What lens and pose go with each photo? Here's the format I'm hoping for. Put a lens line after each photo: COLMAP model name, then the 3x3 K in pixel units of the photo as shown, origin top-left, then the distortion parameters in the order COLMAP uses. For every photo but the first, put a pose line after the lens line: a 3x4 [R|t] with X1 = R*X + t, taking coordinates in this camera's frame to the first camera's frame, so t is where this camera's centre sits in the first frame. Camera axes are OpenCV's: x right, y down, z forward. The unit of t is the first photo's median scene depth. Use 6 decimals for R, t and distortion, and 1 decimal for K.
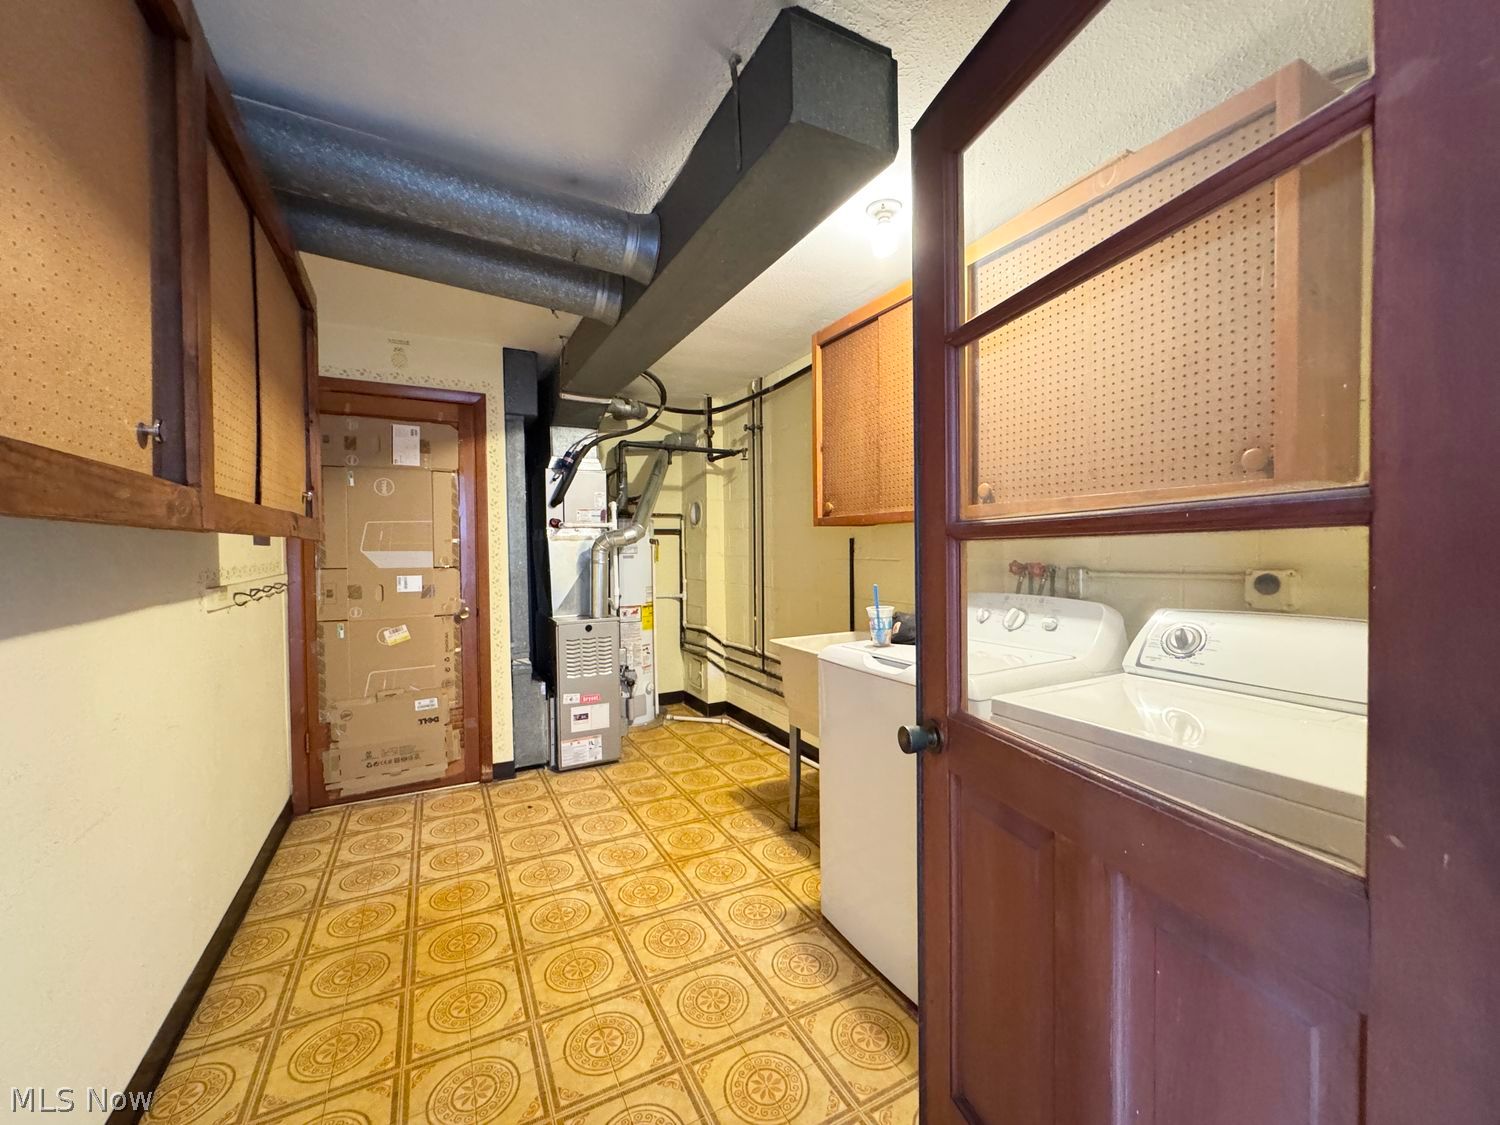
lens RADIAL K [[602.9, 0, 753.4], [0, 602.9, 558.6], [0, 0, 1]] dist [-0.006306, -0.000126]
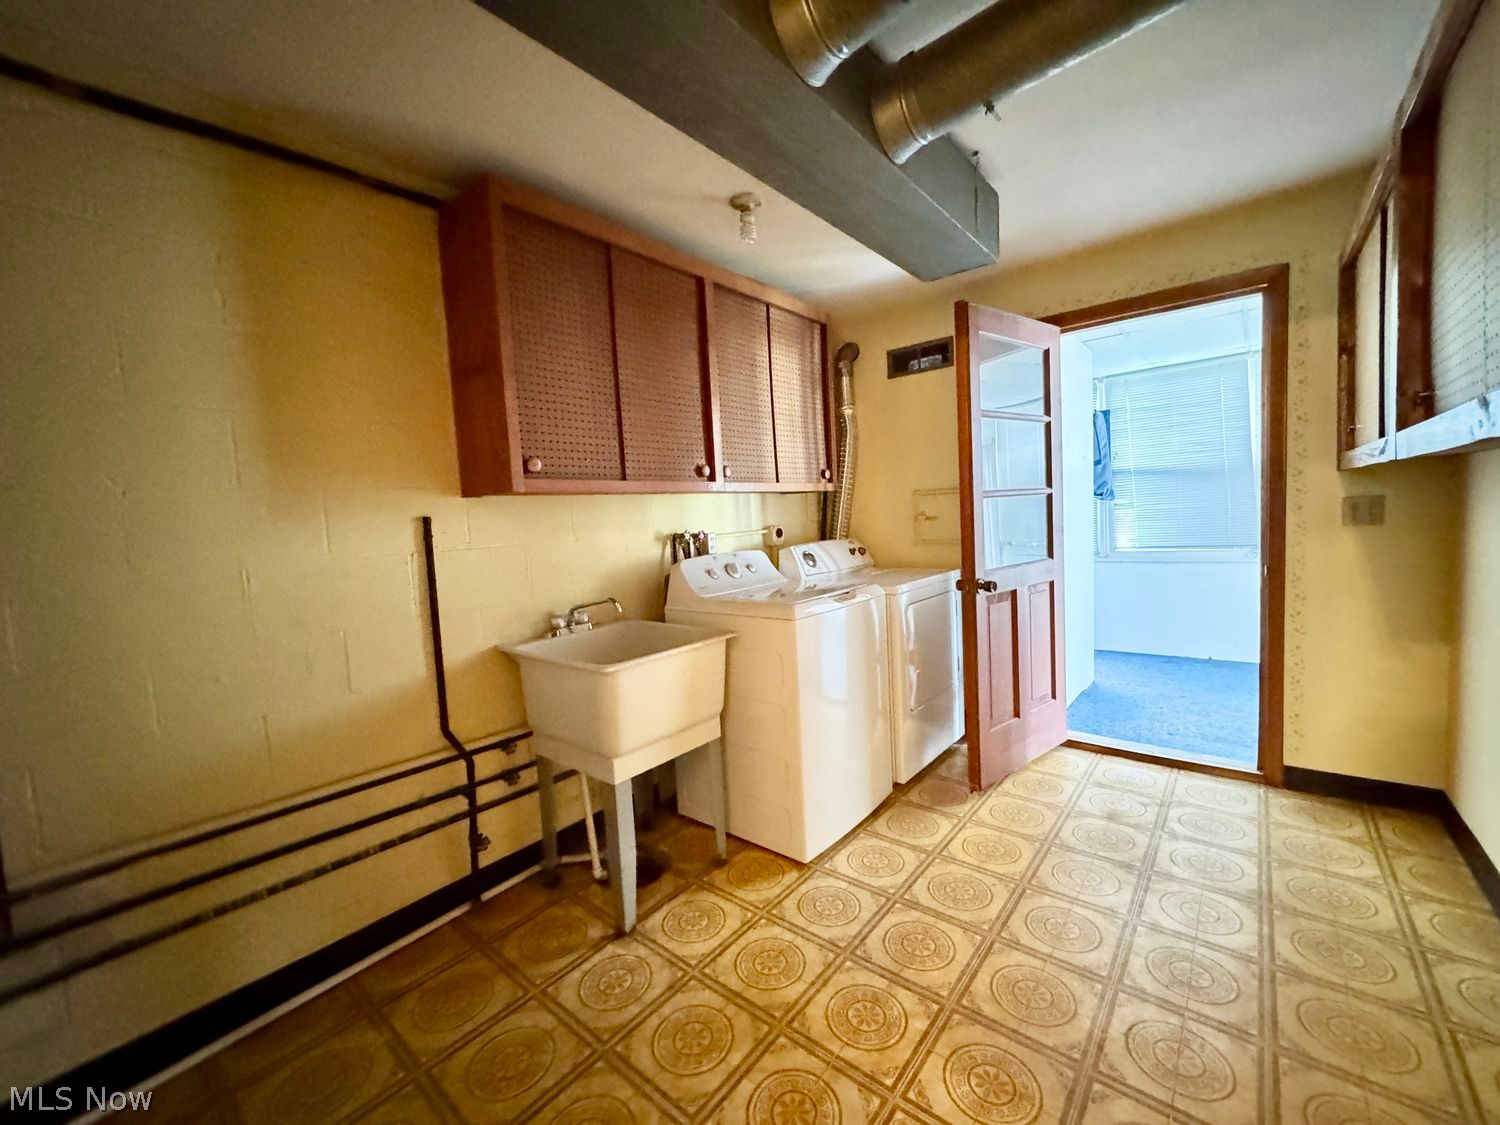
lens RADIAL K [[602.9, 0, 752.9], [0, 602.9, 559.9], [0, 0, 1]] dist [-0.006306, -0.000126]
pose [[-0.378464, -0.037184, 0.924869, -0.723046], [0.074374, 0.994740, 0.070427, -0.007015], [-0.922623, 0.095440, -0.373708, 1.306002]]
